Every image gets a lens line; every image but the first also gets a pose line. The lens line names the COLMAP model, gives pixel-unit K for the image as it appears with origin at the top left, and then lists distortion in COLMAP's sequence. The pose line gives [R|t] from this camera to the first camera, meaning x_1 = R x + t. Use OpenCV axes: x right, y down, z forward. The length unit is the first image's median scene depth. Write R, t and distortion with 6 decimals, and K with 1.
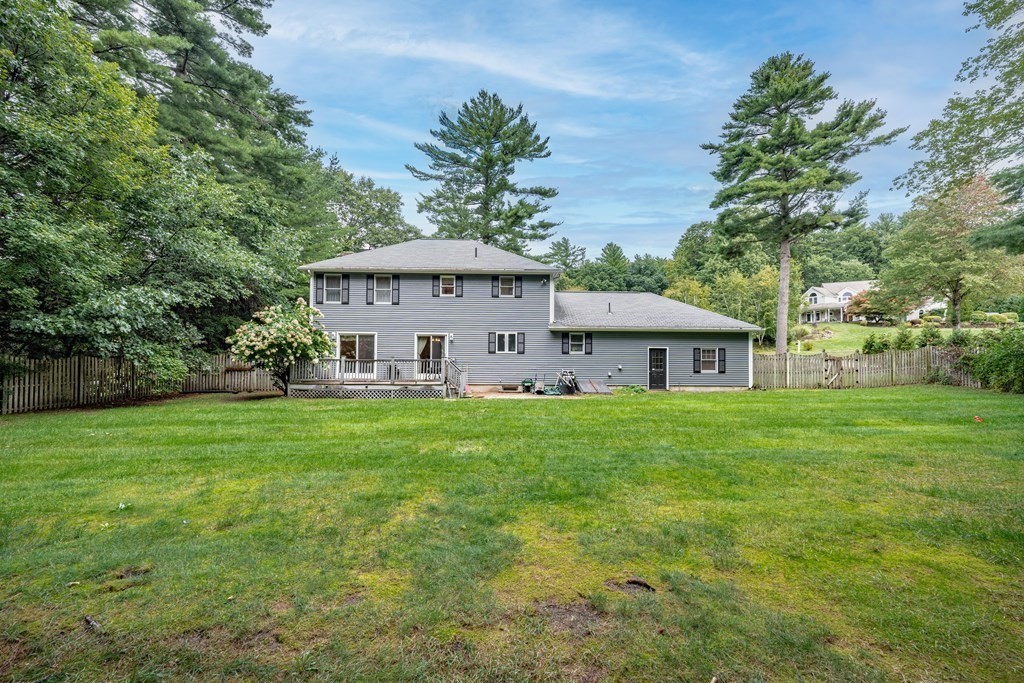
lens RADIAL K [[439.8, 0, 512.0], [0, 439.8, 341.5], [0, 0, 1]] dist [-0.000473, -0.000072]
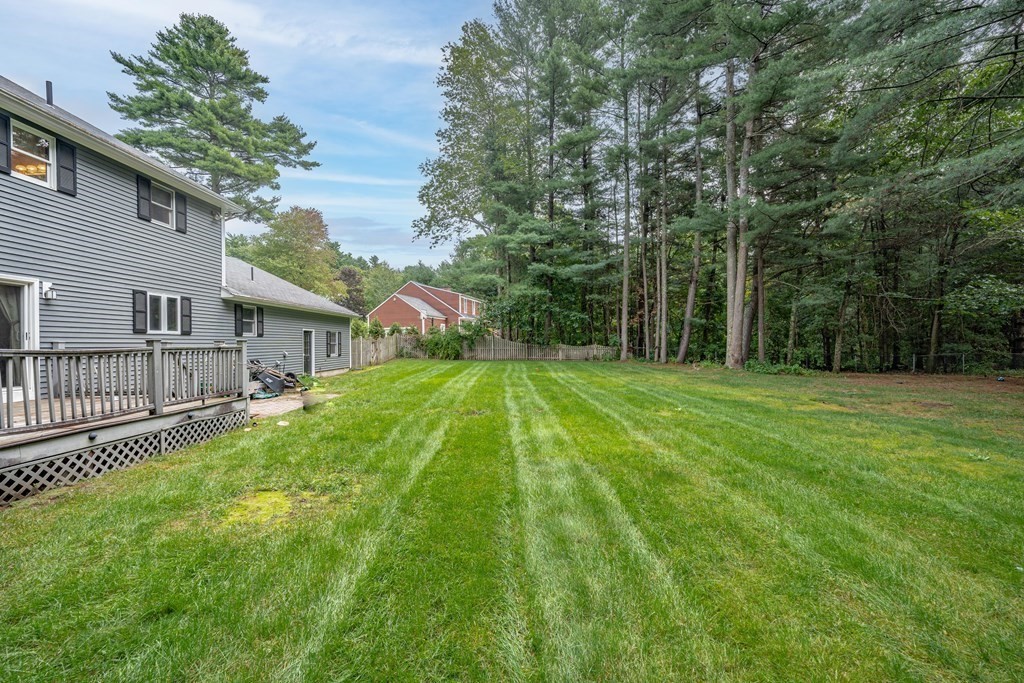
lens RADIAL K [[431.1, 0, 514.9], [0, 431.1, 335.3], [0, 0, 1]] dist [-0.001398, -0.000449]
pose [[-0.003316, 0.011006, 0.999934, -0.524481], [-0.033703, 0.999370, -0.011112, 0.020022], [-0.999426, -0.033737, -0.002943, 0.581427]]
